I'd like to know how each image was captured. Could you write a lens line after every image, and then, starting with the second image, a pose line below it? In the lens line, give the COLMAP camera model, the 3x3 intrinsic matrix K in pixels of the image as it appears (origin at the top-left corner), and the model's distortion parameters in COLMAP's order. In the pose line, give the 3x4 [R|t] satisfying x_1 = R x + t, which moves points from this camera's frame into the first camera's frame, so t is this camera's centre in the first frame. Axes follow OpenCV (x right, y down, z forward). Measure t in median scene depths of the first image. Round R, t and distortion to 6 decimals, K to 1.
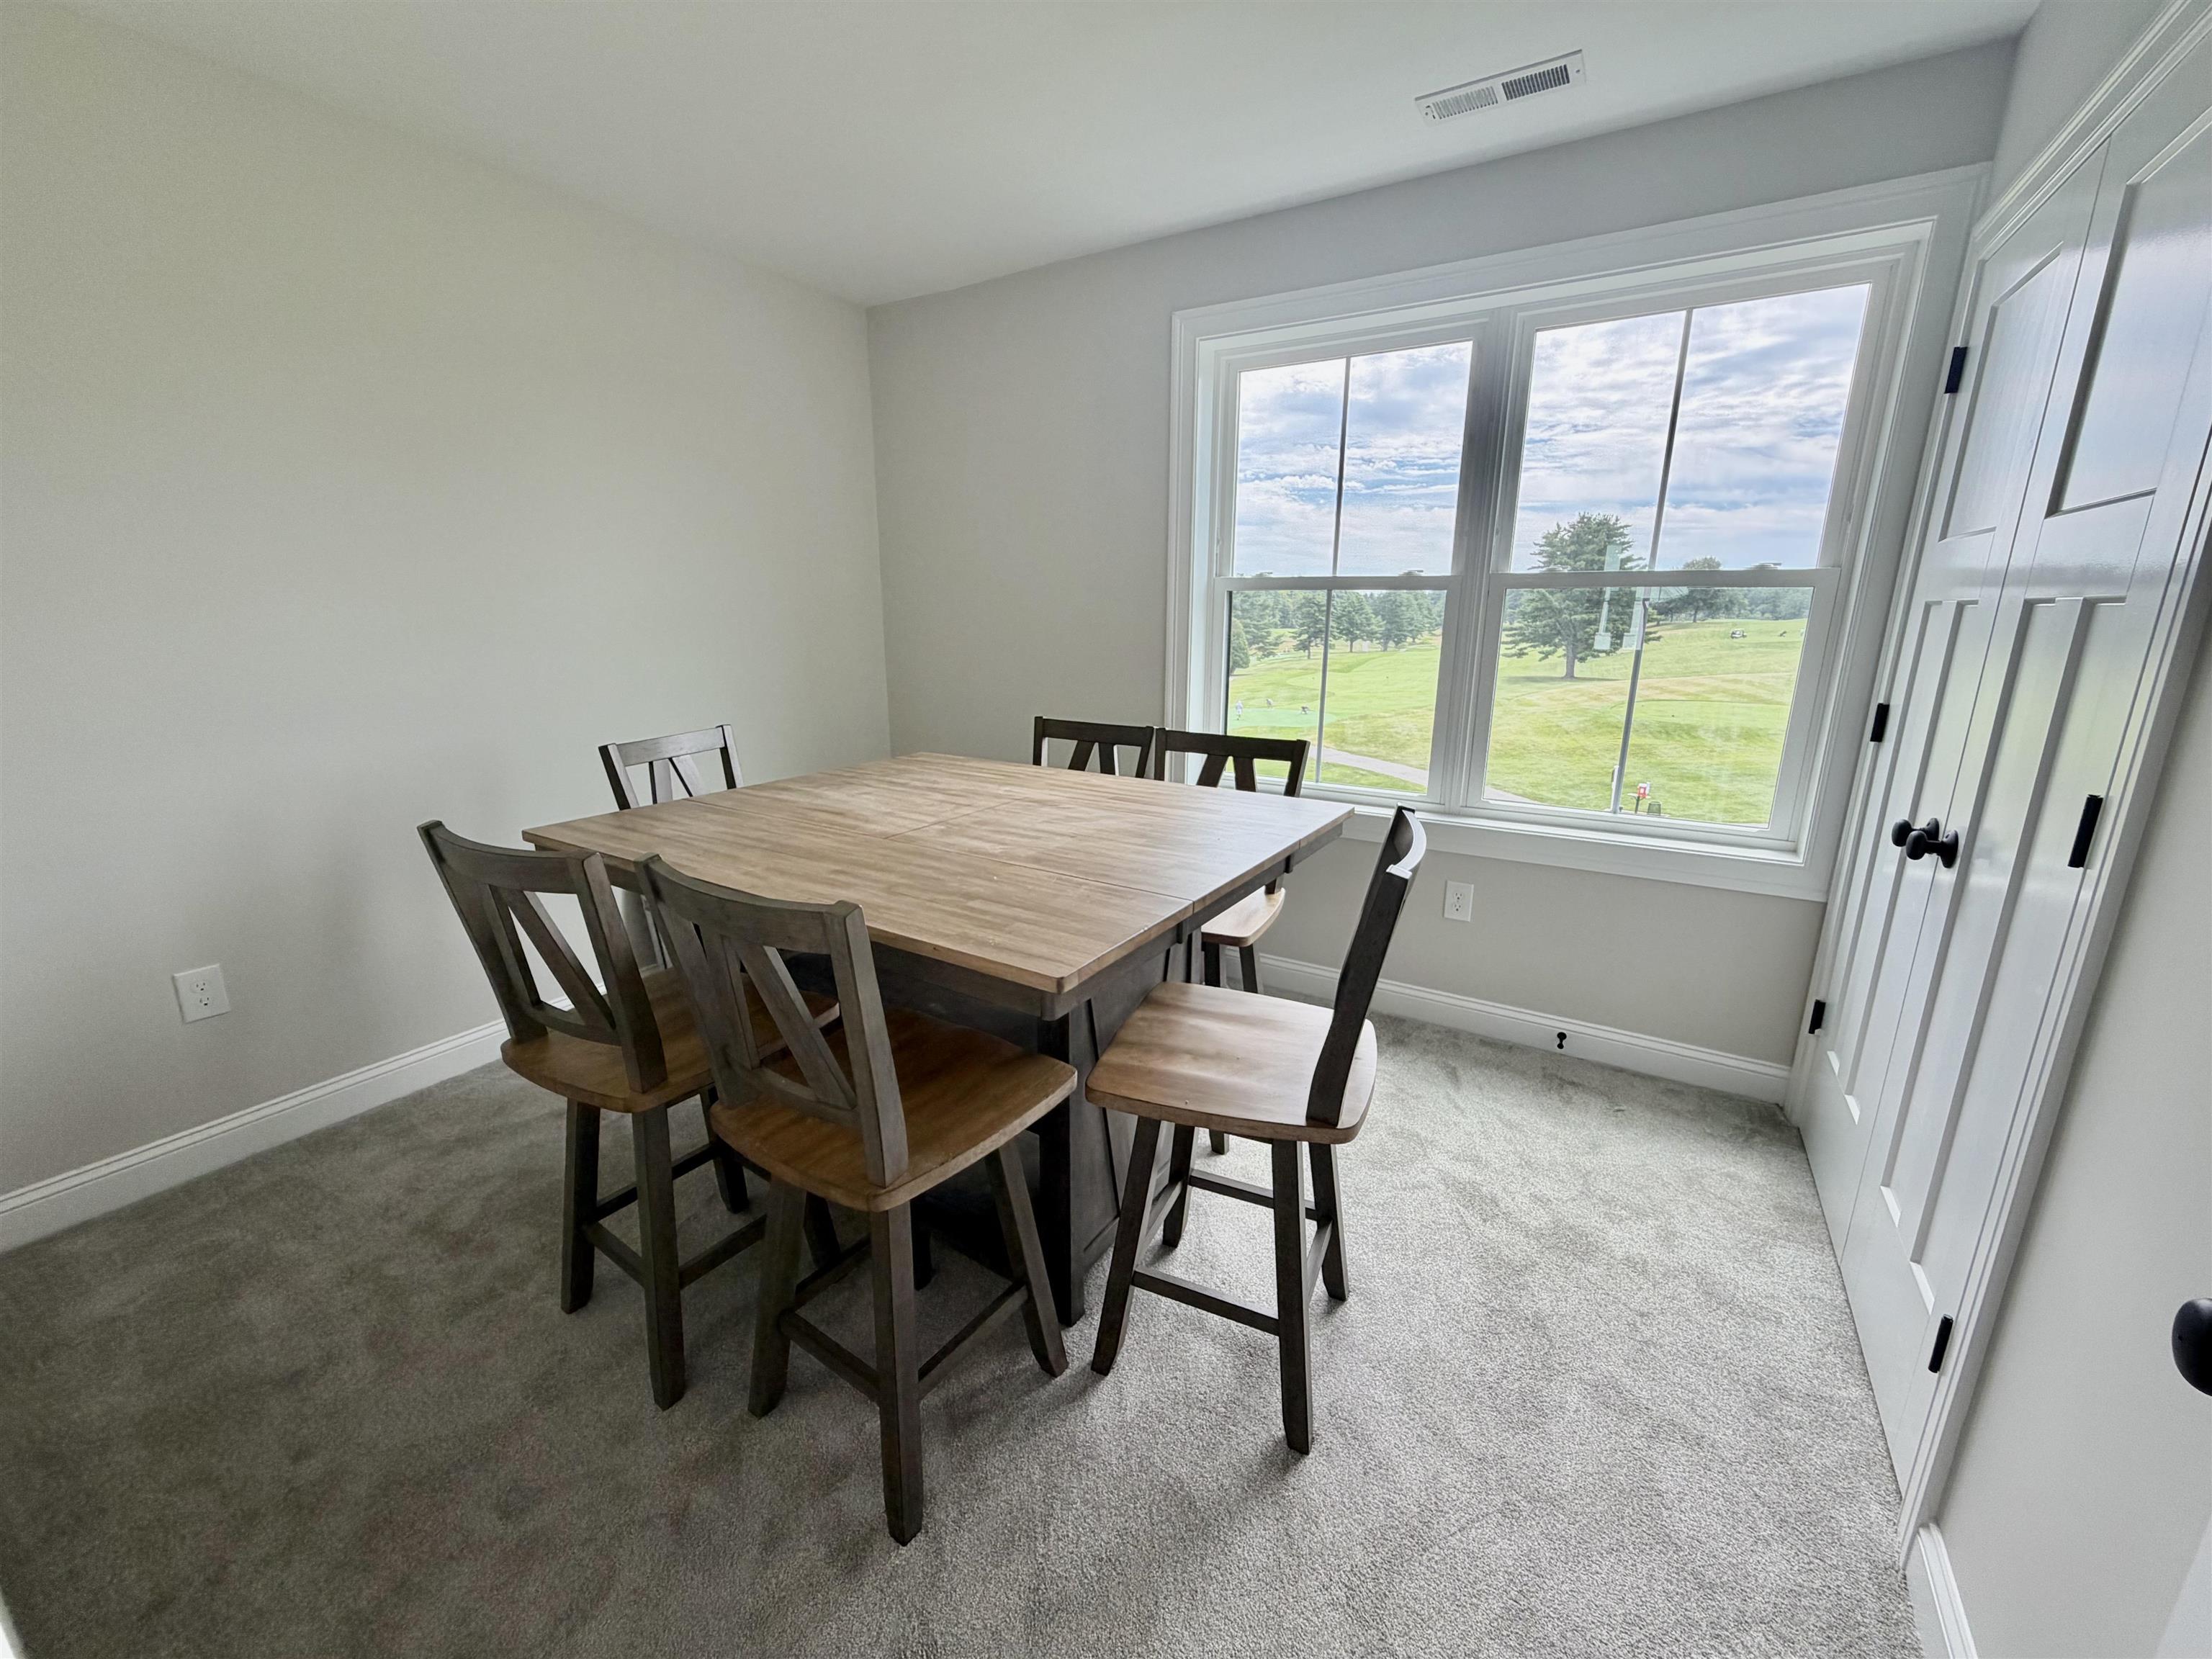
lens RADIAL K [[882.5, 0, 1107.9], [0, 882.5, 834.9], [0, 0, 1]] dist [-0.000450, -0.000308]
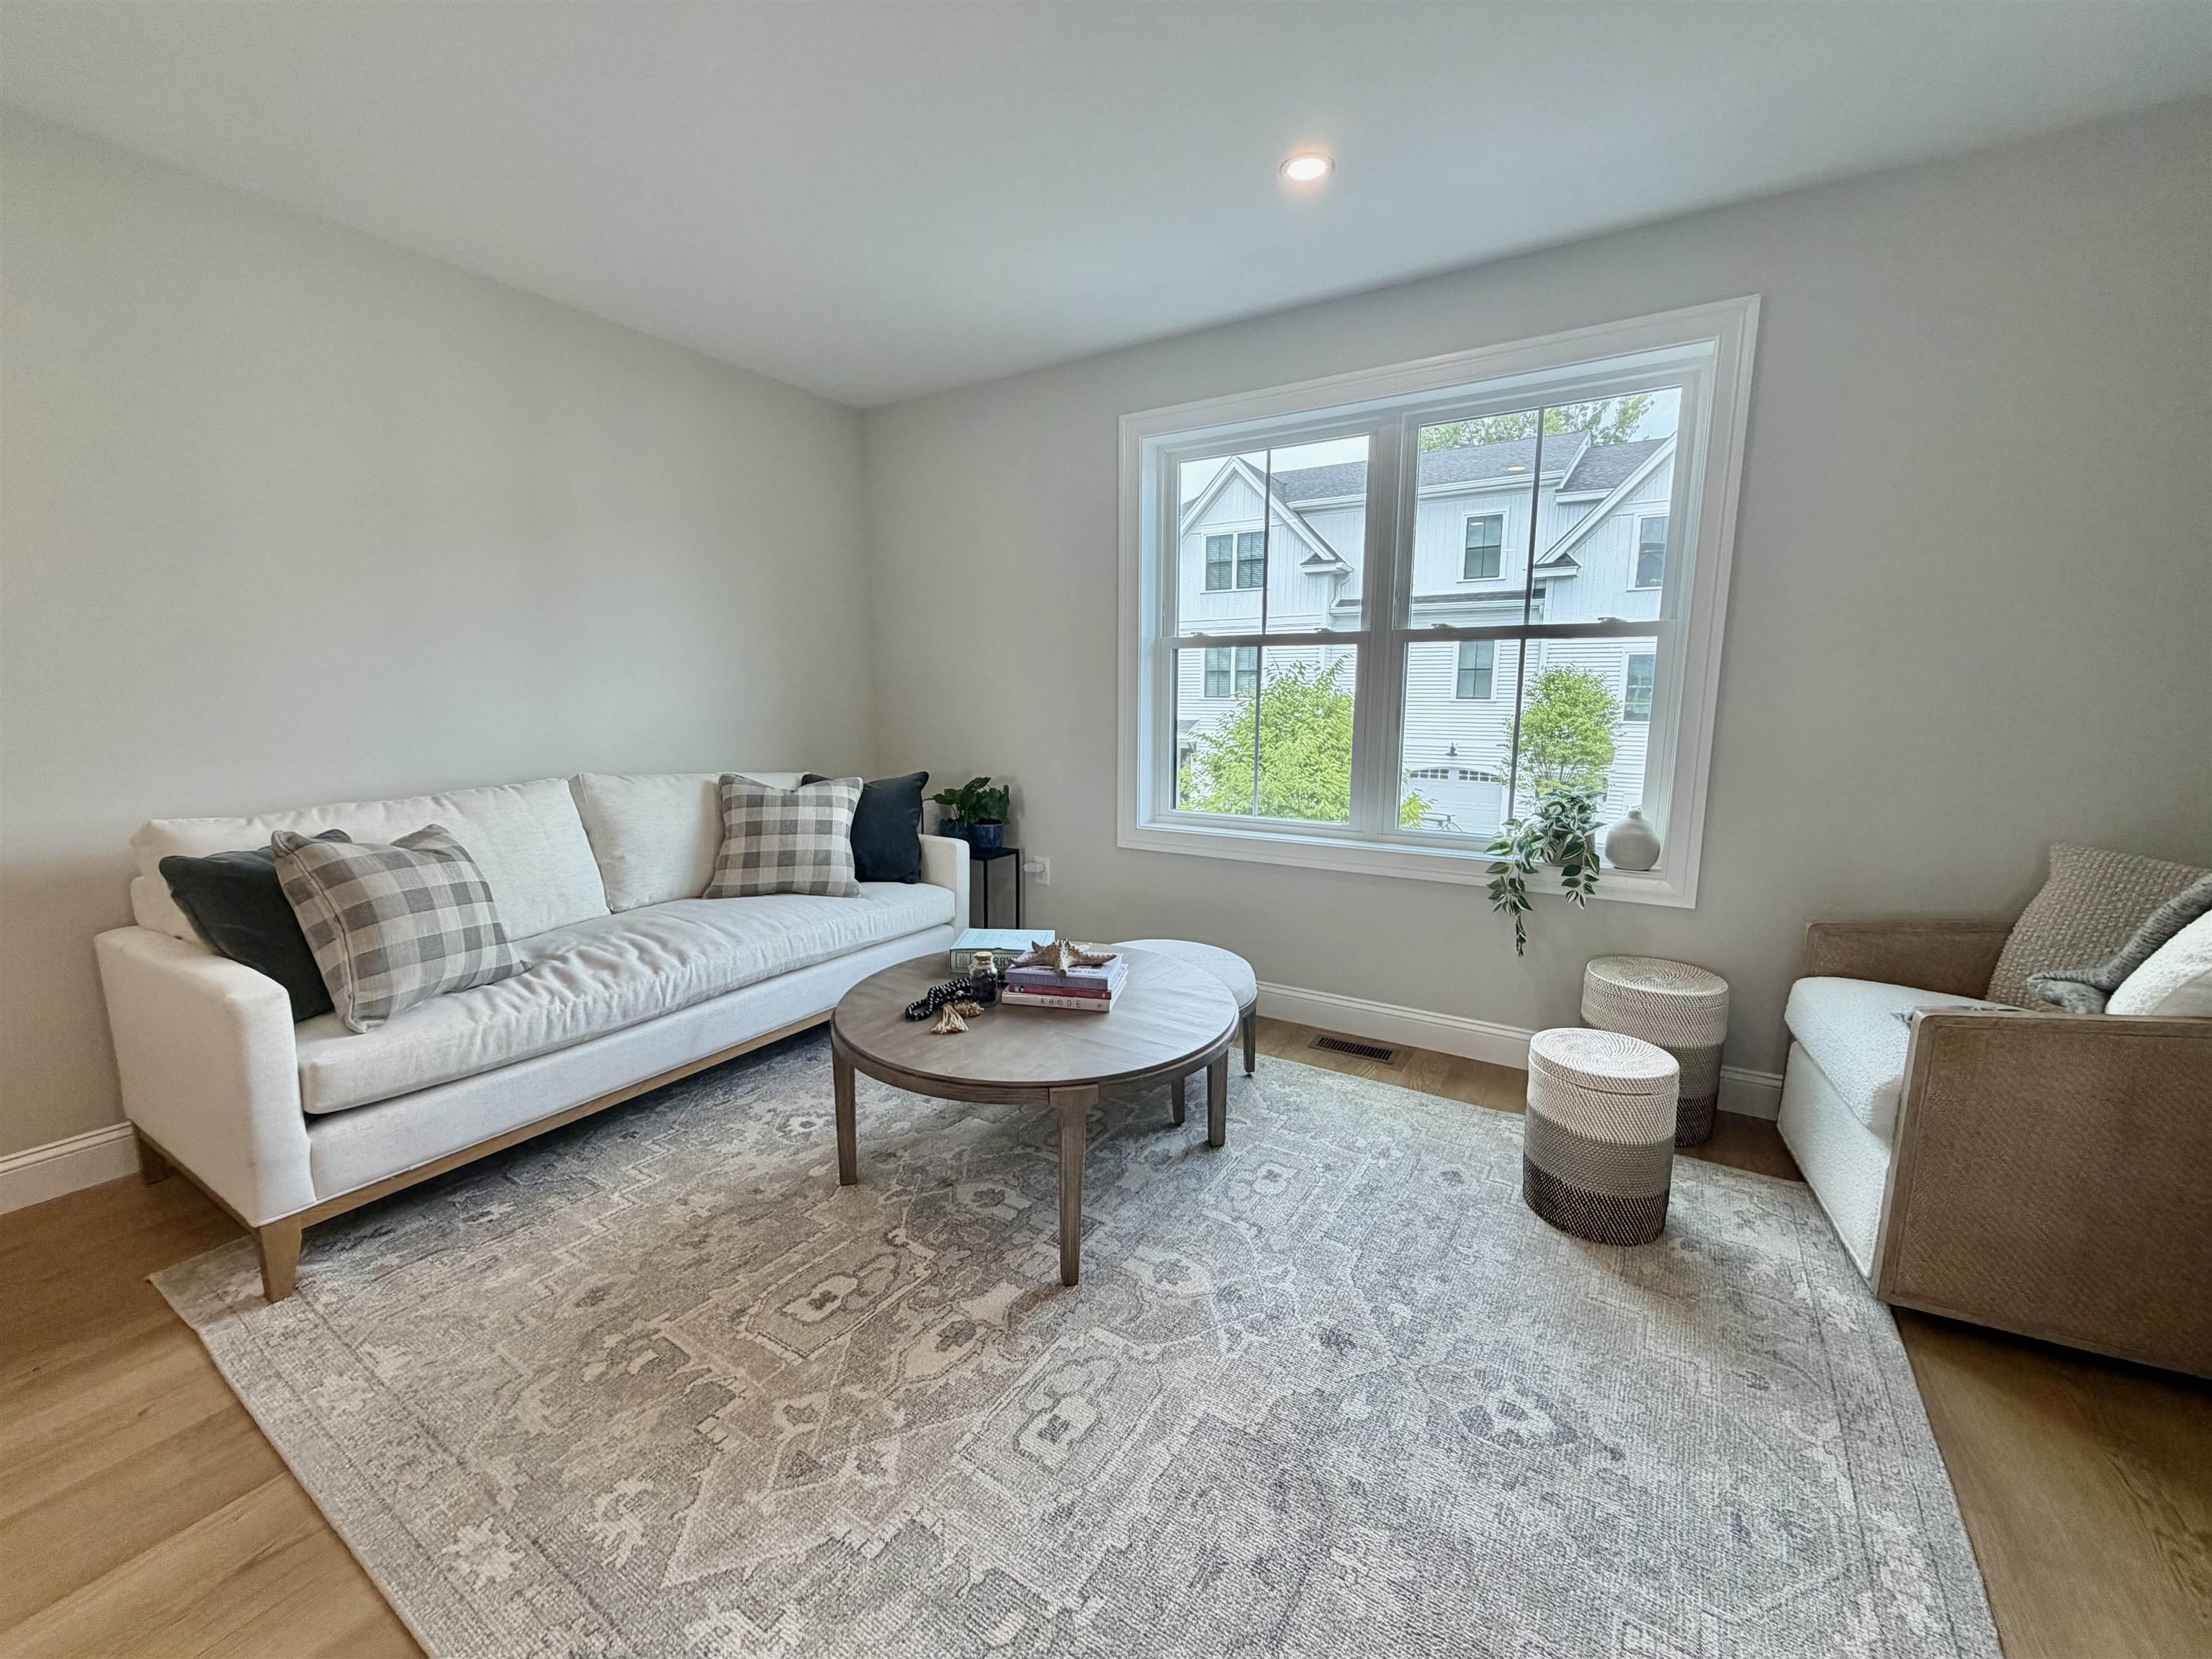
lens RADIAL K [[882.5, 0, 1101.7], [0, 882.5, 828.1], [0, 0, 1]] dist [-0.000450, -0.000308]
pose [[0.999862, -0.006501, -0.015283, 0.068420], [0.005213, 0.996547, -0.082869, 0.051755], [0.015769, 0.082778, 0.996443, -0.121954]]
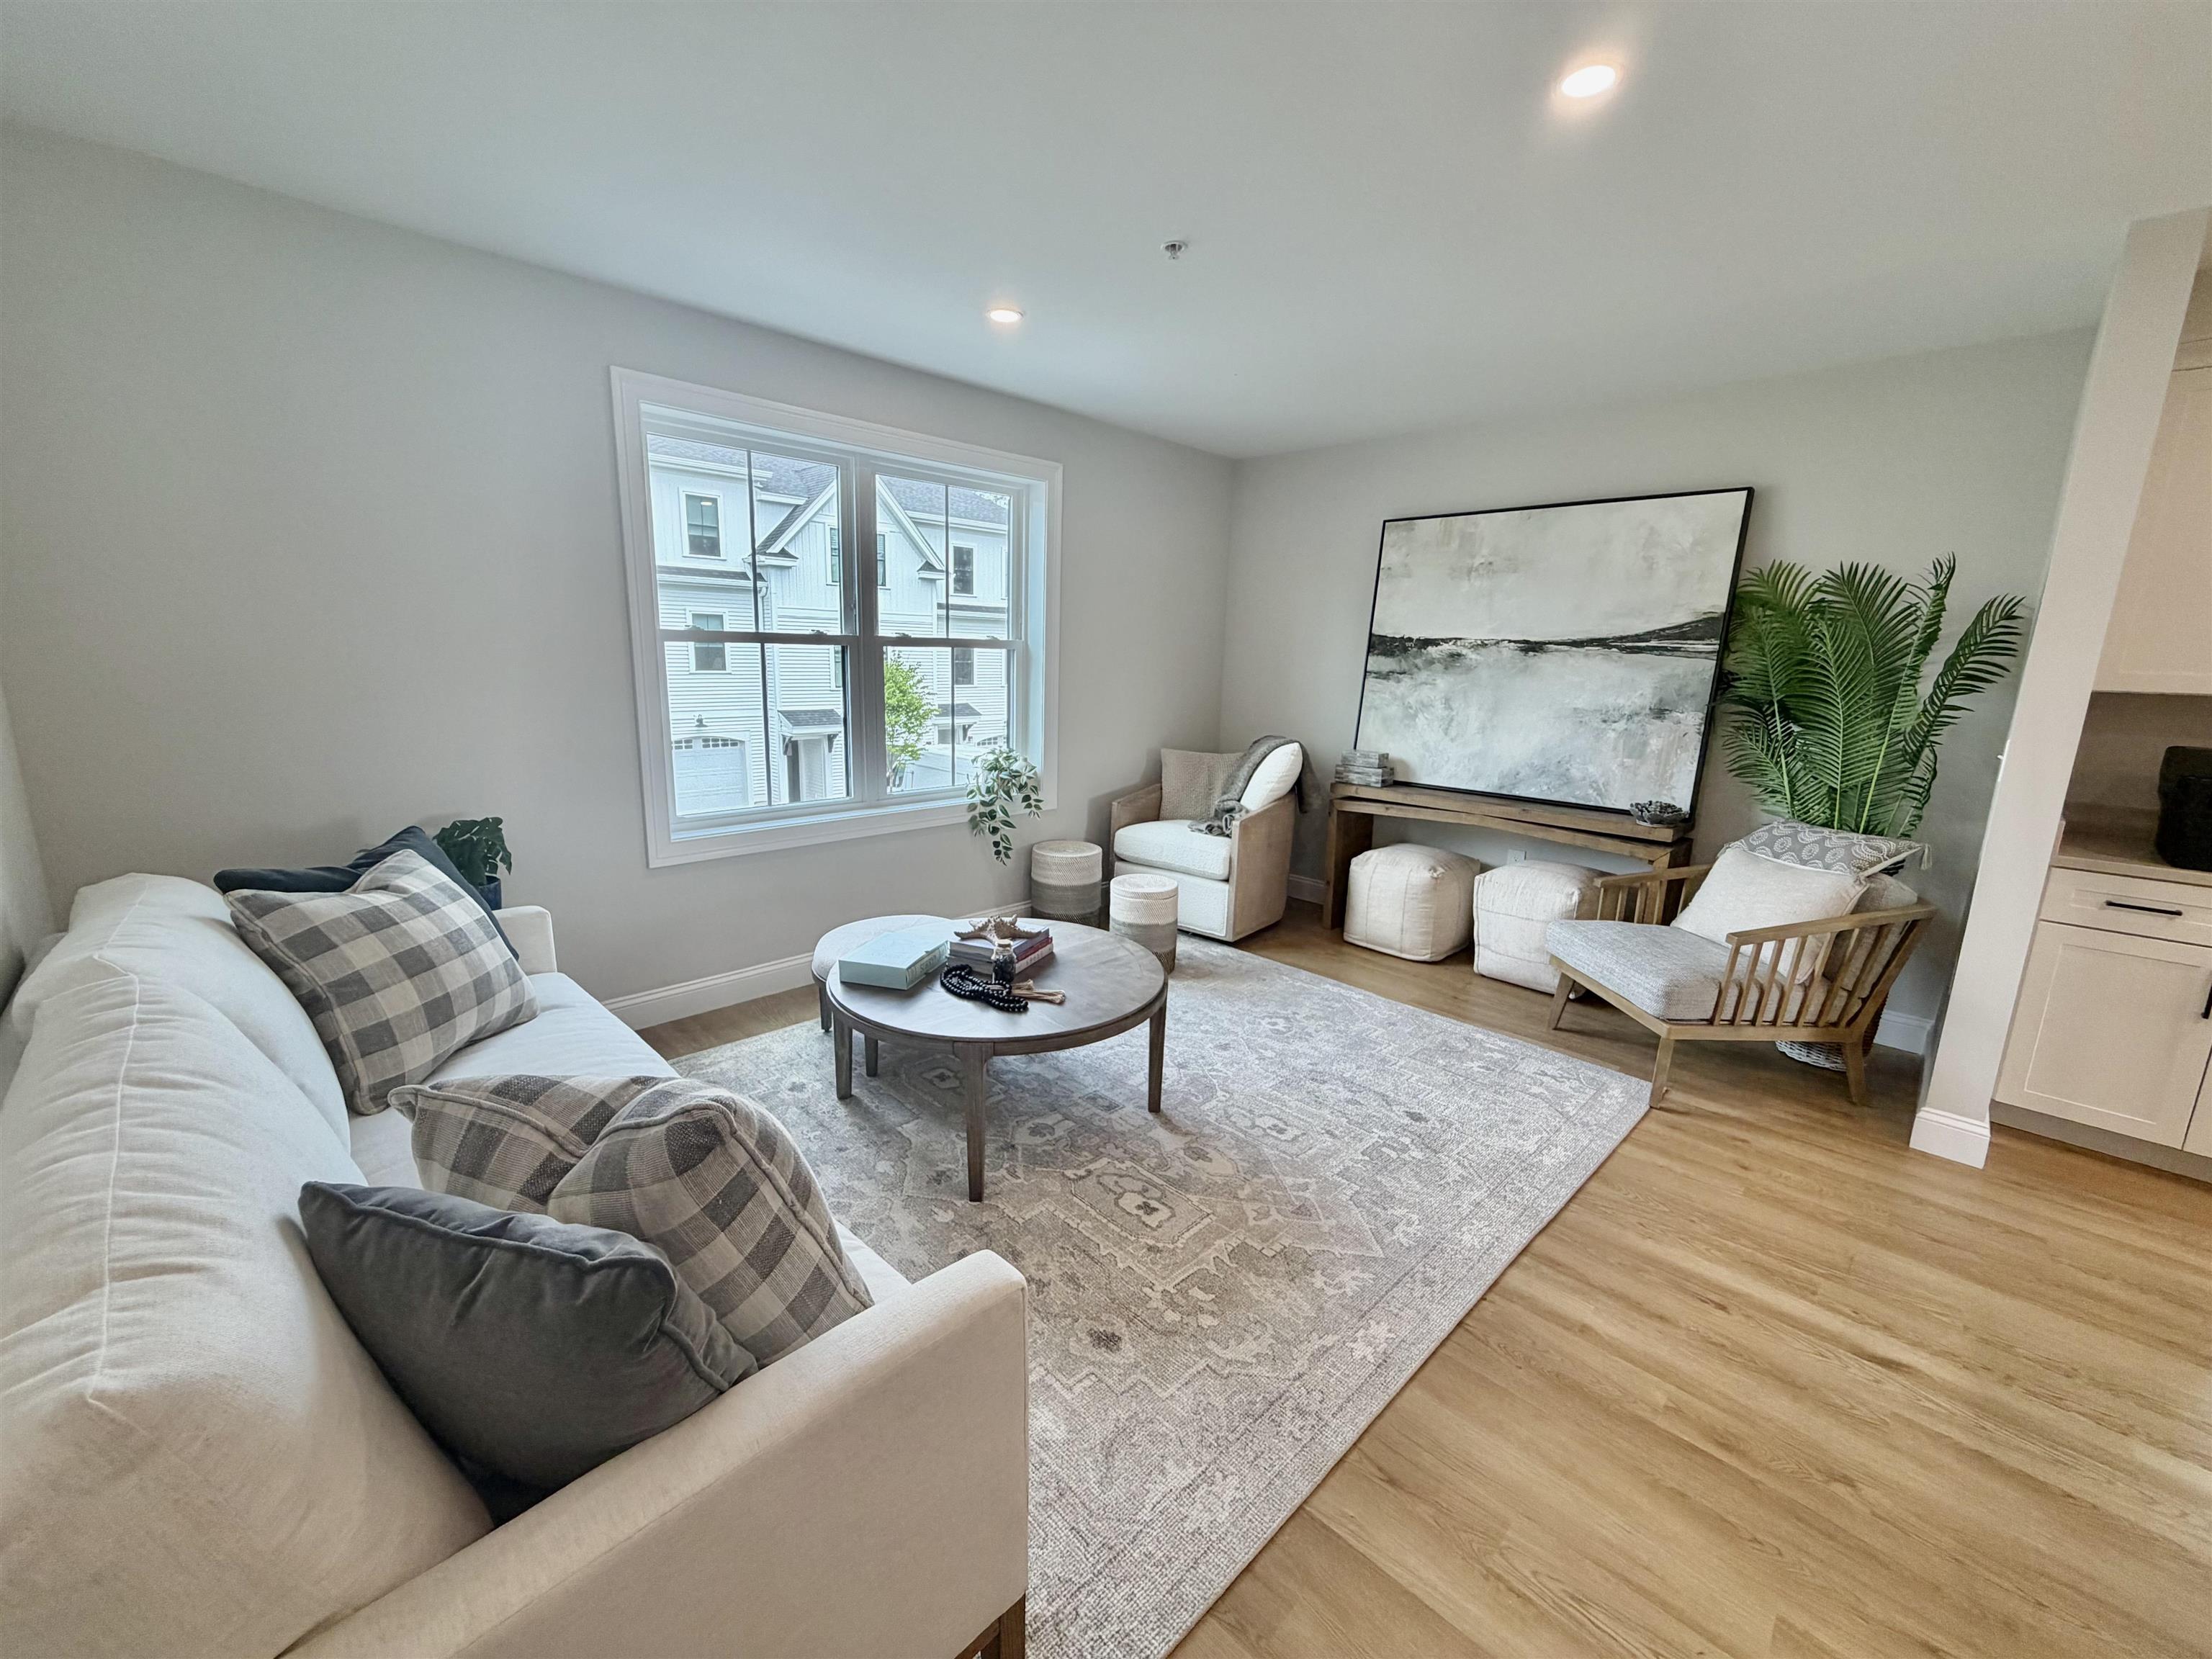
lens RADIAL K [[882.5, 0, 1100.7], [0, 882.5, 827.6], [0, 0, 1]] dist [-0.000450, -0.000308]
pose [[0.239479, -0.197902, 0.950518, -0.859442], [0.204806, 0.967273, 0.149791, -0.130535], [-0.949054, 0.158800, 0.272173, 0.305194]]
